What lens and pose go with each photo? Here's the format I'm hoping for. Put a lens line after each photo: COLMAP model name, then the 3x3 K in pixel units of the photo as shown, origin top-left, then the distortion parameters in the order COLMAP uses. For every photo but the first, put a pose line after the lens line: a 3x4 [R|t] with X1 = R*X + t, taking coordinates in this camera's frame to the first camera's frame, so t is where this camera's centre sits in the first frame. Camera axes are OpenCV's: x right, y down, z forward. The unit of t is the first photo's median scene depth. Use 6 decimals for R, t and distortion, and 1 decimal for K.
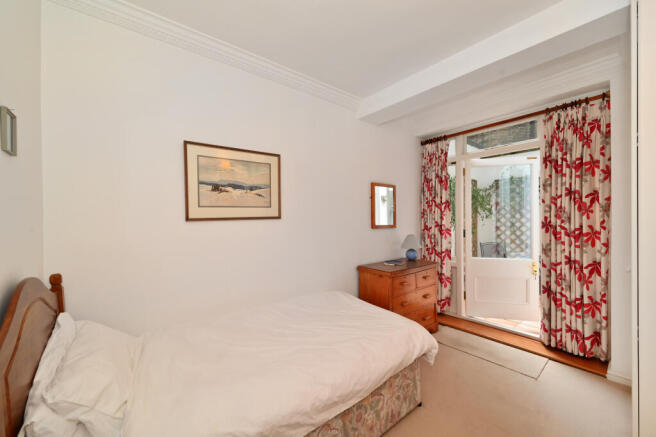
lens RADIAL K [[258.3, 0, 328.0], [0, 258.3, 218.5], [0, 0, 1]] dist [0.000537, 0.000028]
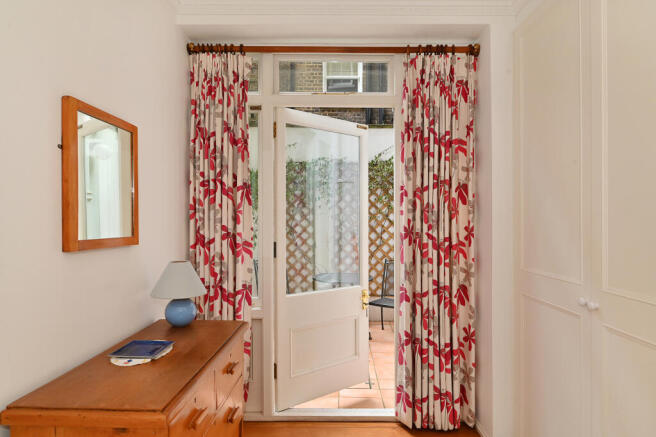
lens RADIAL K [[367.5, 0, 329.3], [0, 367.5, 223.3], [0, 0, 1]] dist [-0.000105, -0.000103]
pose [[0.629921, 0.004168, 0.776648, 0.041015], [-0.012370, 0.999913, 0.004667, 0.000705], [-0.776561, -0.012547, 0.629917, 0.590405]]
